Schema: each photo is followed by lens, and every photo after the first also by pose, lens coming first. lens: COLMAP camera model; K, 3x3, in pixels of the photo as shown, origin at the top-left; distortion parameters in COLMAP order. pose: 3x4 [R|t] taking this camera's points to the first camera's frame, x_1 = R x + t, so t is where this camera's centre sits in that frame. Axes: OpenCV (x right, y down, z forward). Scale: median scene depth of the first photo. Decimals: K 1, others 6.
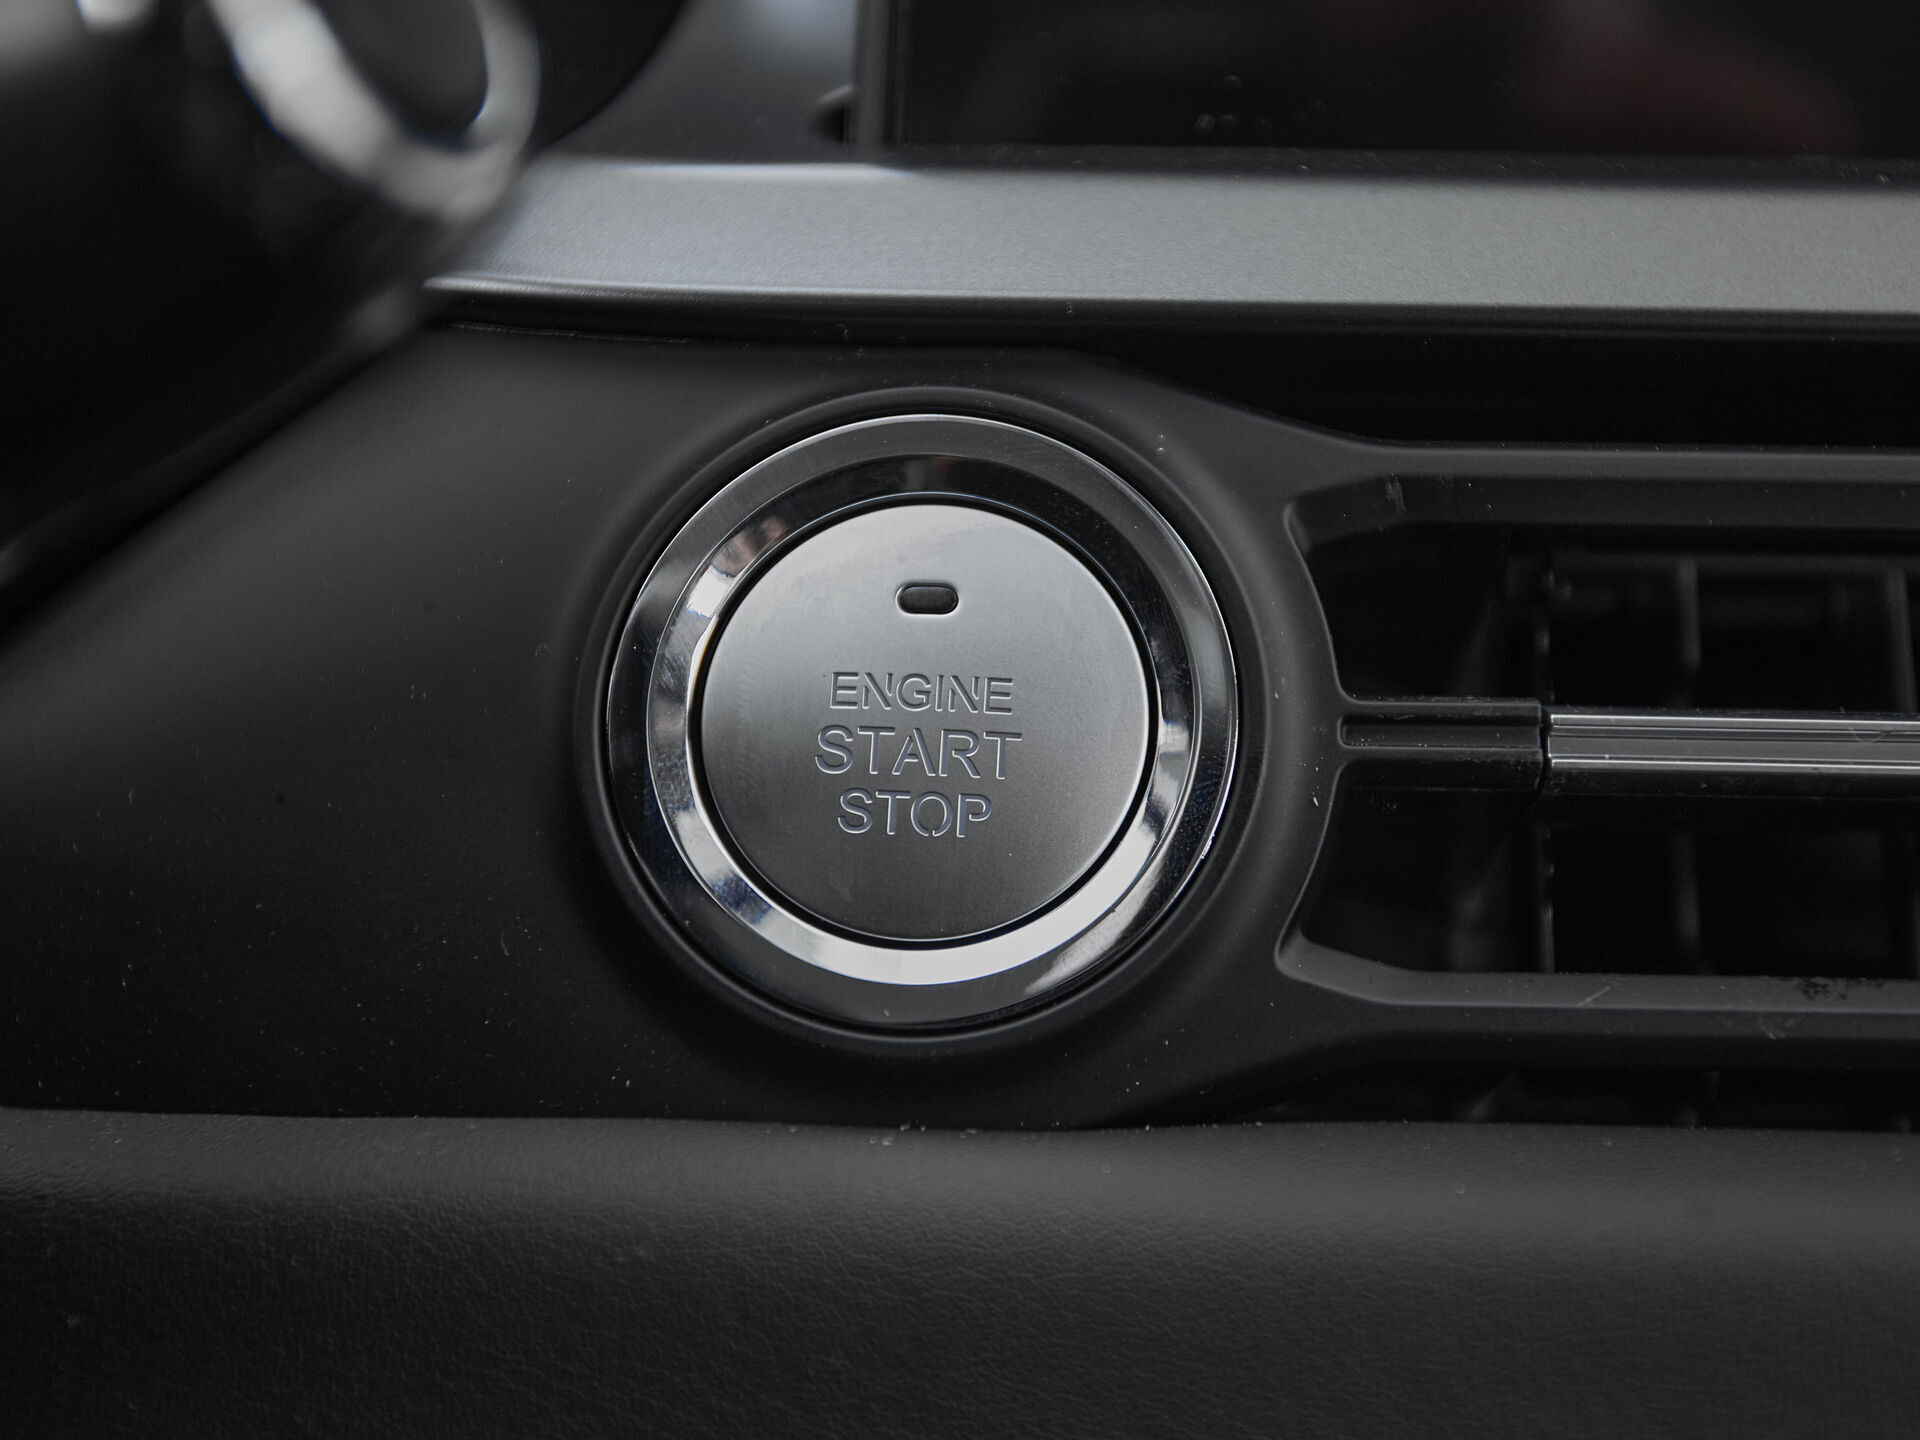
lens RADIAL K [[2129.2, 0, 958.3], [0, 2129.2, 689.5], [0, 0, 1]] dist [0.000996, -0.000660]
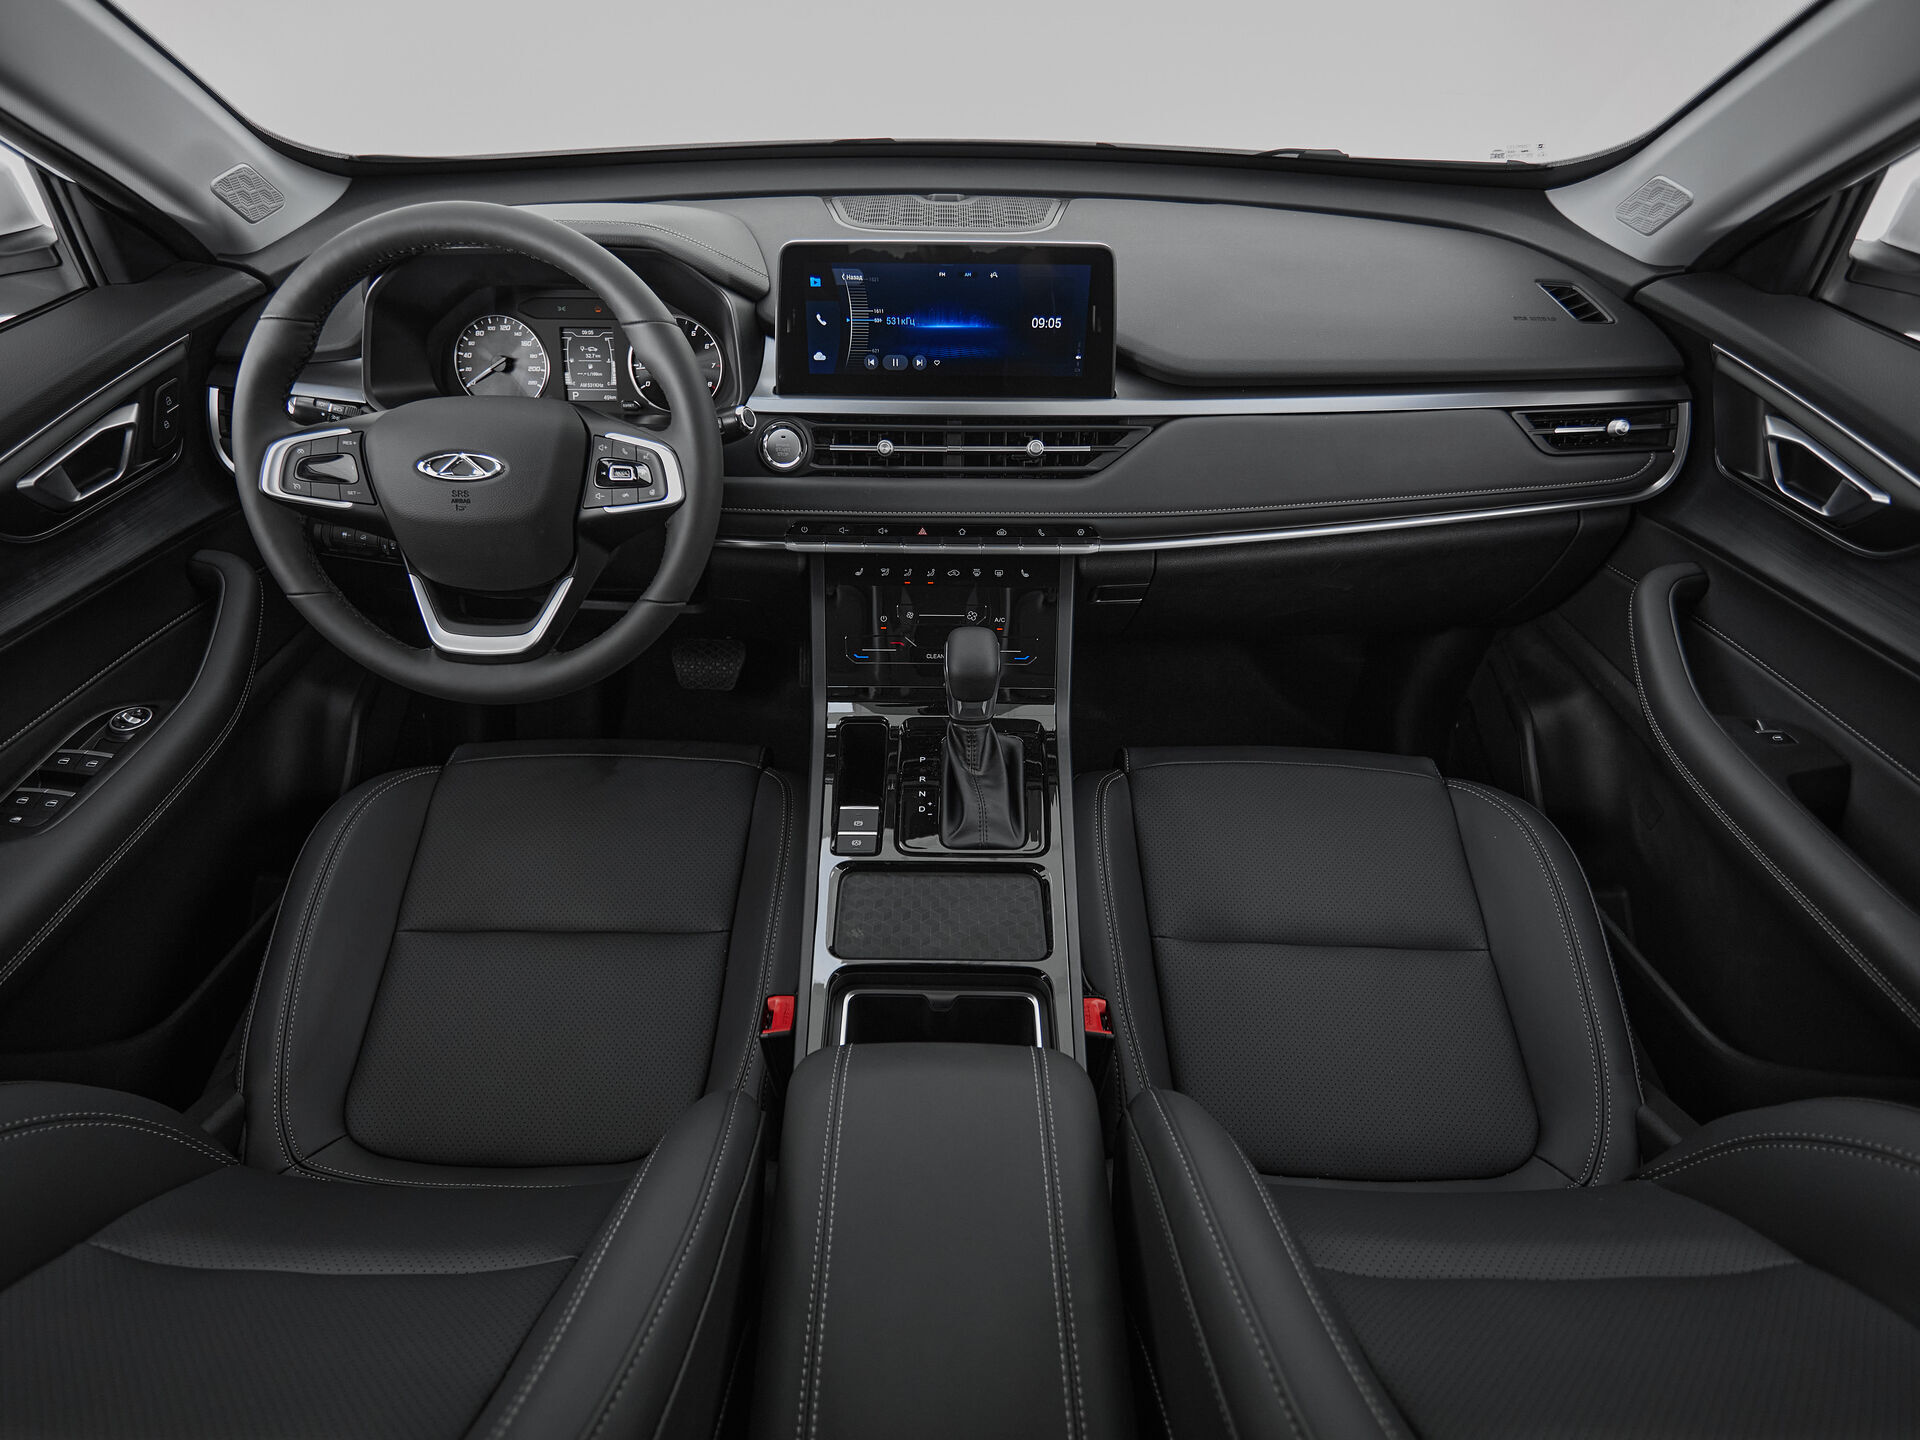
lens RADIAL K [[1025.1, 0, 920.7], [0, 1025.1, 716.0], [0, 0, 1]] dist [0.000671, -0.000346]
pose [[0.999964, -0.008267, 0.001725, 0.833997], [0.006951, 0.921760, 0.387698, -0.932157], [-0.004795, -0.387672, 0.921785, -5.709546]]
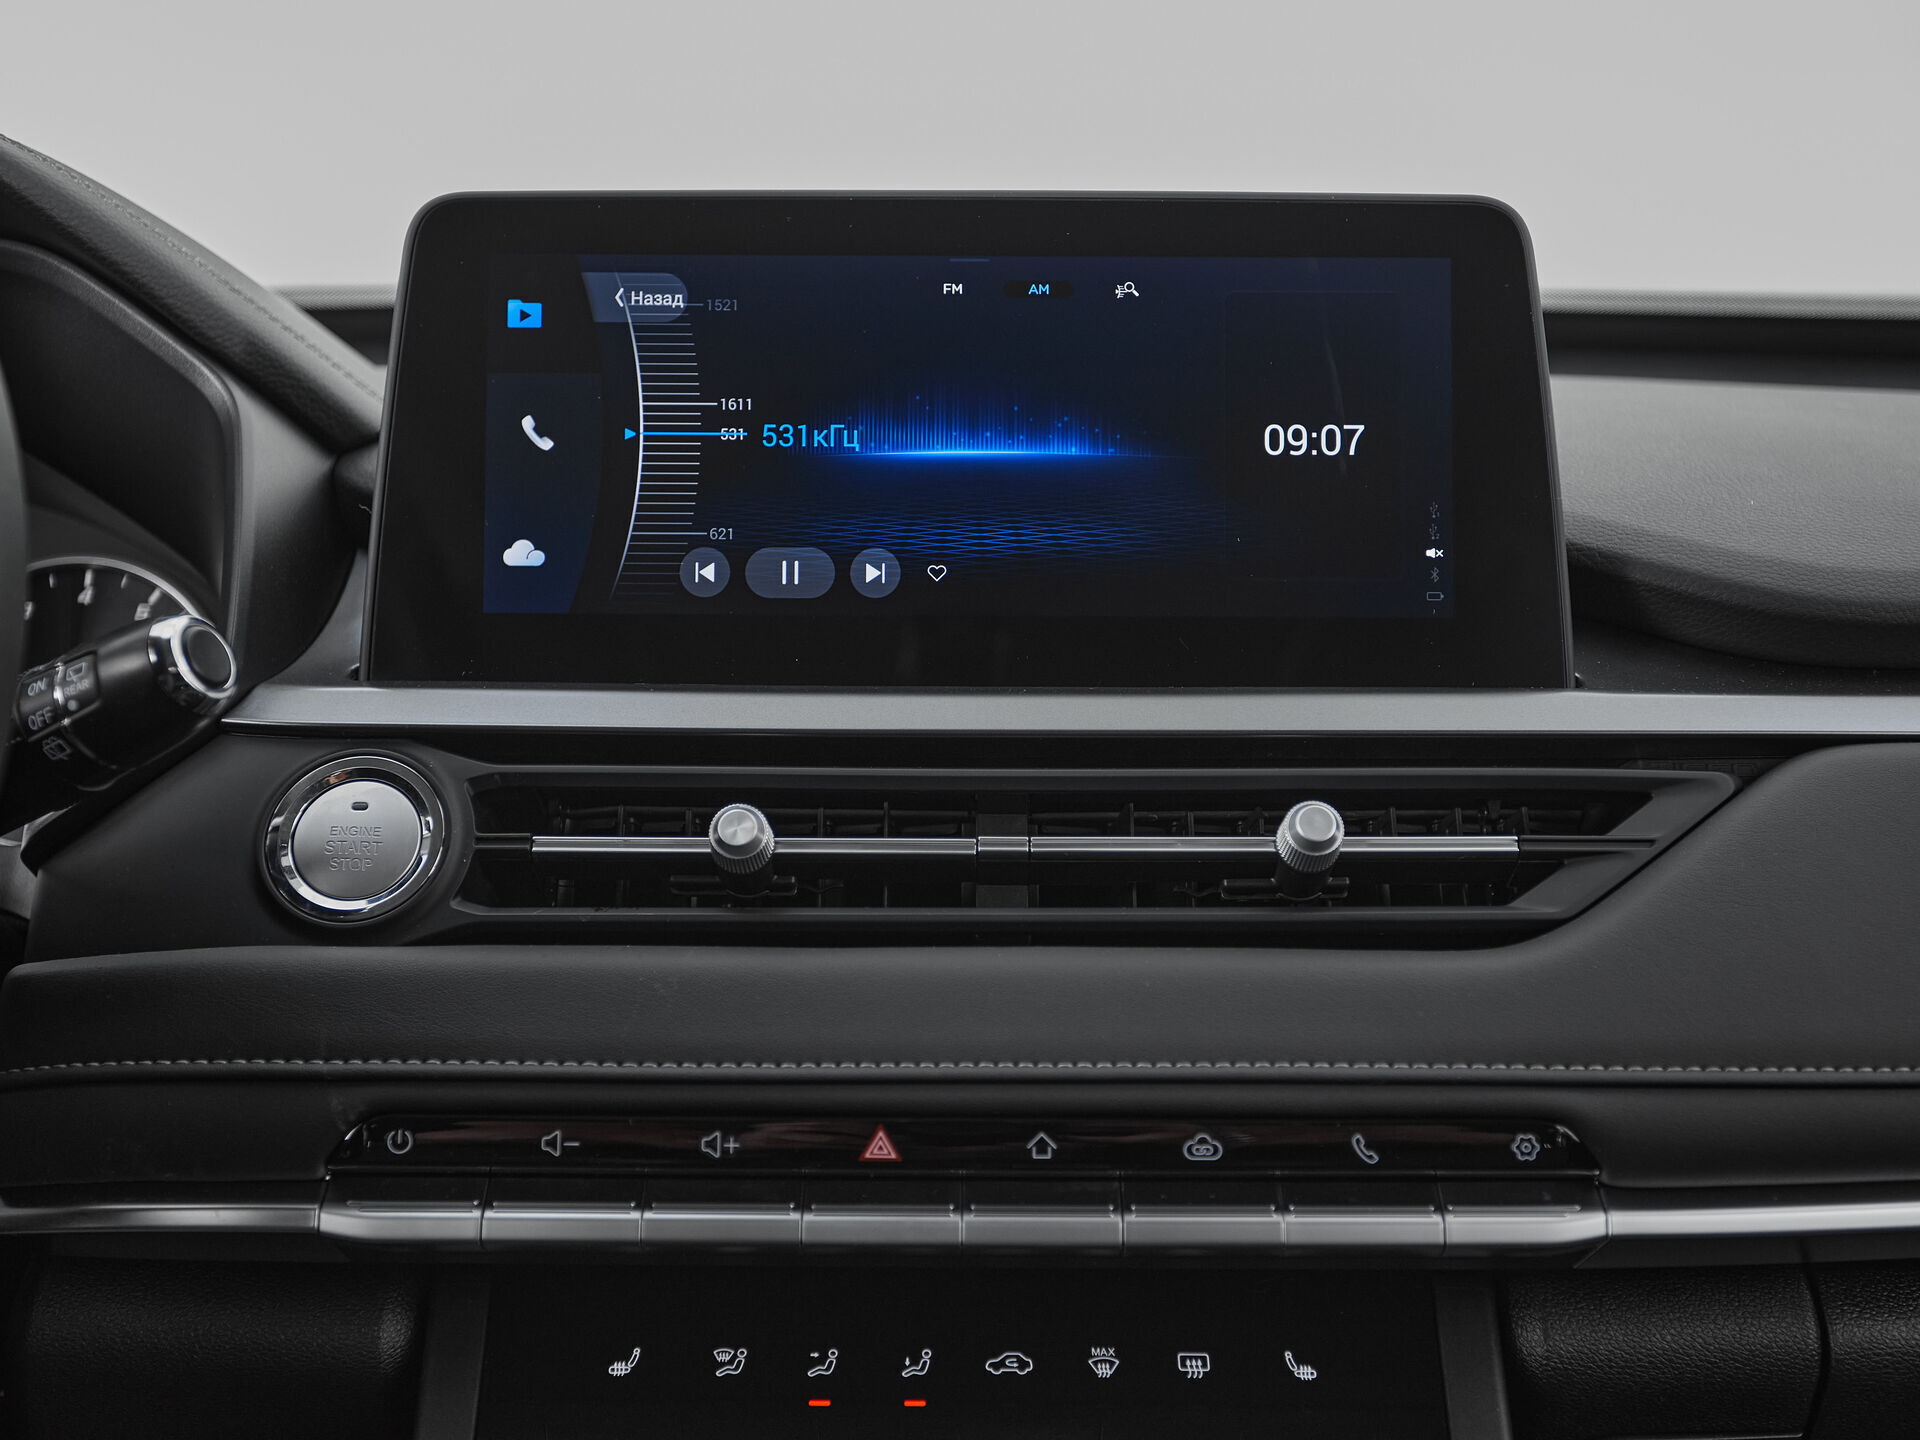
lens RADIAL K [[2325.5, 0, 960.0], [0, 2325.5, 720.0], [0, 0, 1]] dist [0.018661, 0.057685]
pose [[0.999777, -0.004093, 0.020735, 0.919626], [0.008118, 0.980180, -0.197944, 0.602322], [-0.019513, 0.198069, 0.979994, -2.904817]]
